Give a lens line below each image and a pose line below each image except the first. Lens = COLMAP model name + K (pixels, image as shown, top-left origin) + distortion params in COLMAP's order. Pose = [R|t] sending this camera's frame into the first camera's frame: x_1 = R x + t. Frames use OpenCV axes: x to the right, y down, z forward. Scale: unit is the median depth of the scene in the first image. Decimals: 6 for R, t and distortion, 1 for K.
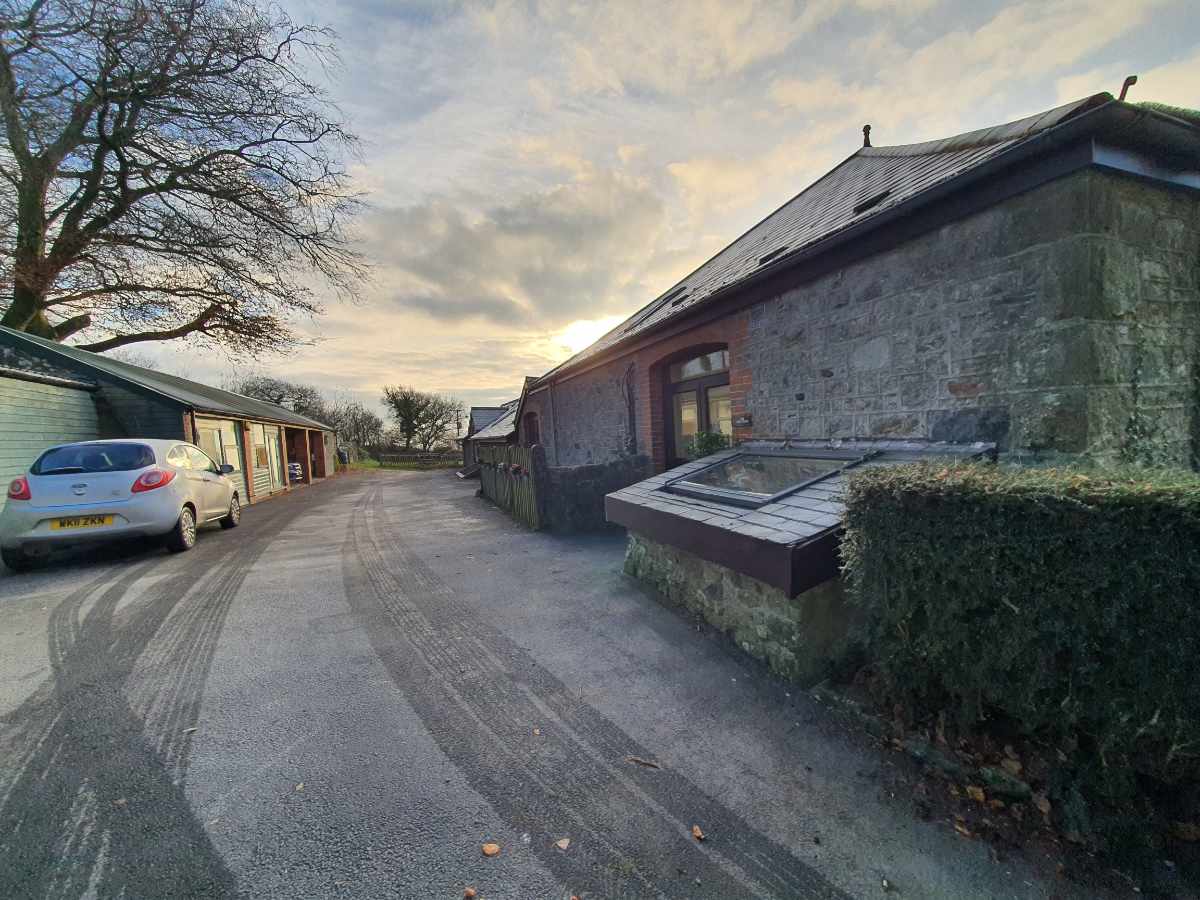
lens RADIAL K [[478.9, 0, 600.6], [0, 478.9, 457.6], [0, 0, 1]] dist [0.001234, -0.000032]
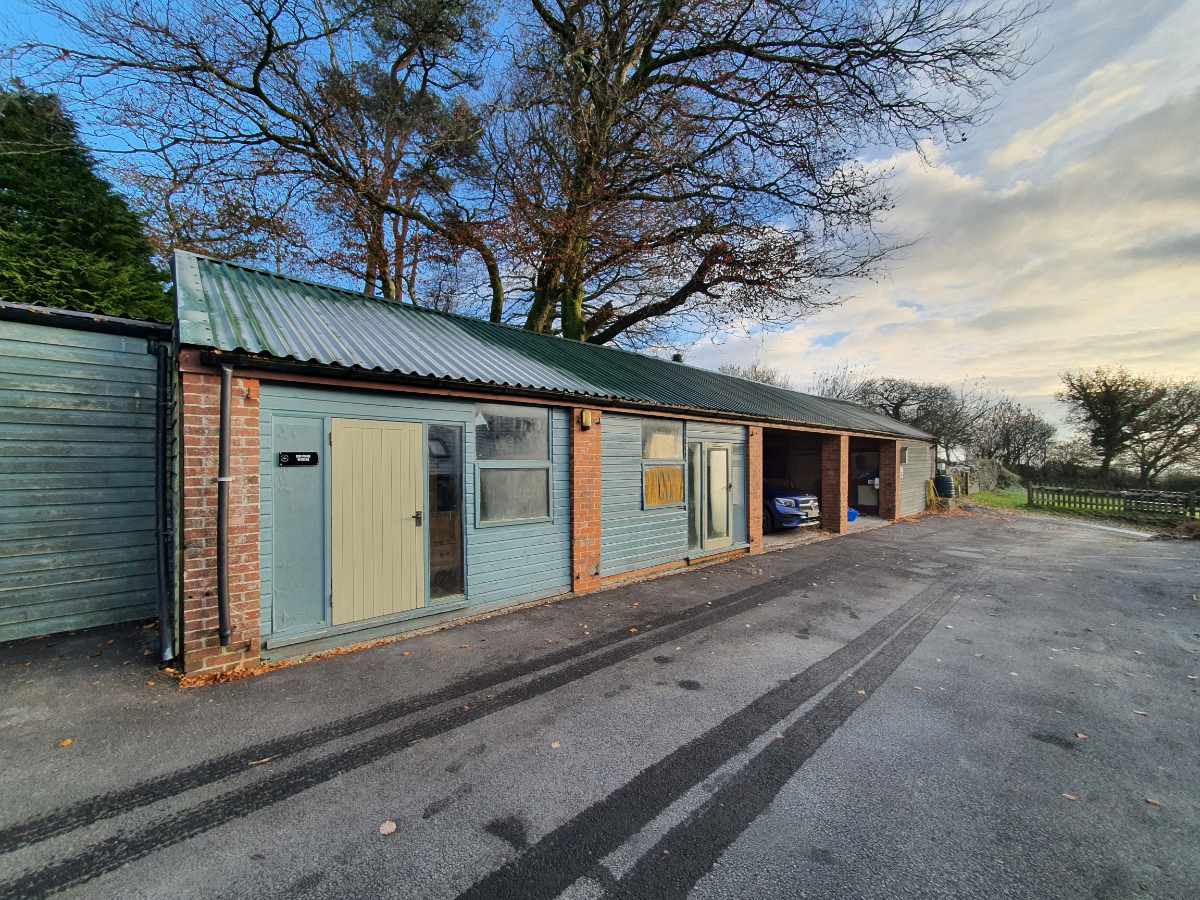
lens RADIAL K [[478.9, 0, 602.4], [0, 478.9, 460.8], [0, 0, 1]] dist [0.001234, -0.000032]
pose [[0.361047, 0.050312, -0.931190, -0.234819], [-0.066935, 0.997366, 0.027935, -0.031118], [0.930143, 0.052243, 0.363463, 0.643291]]
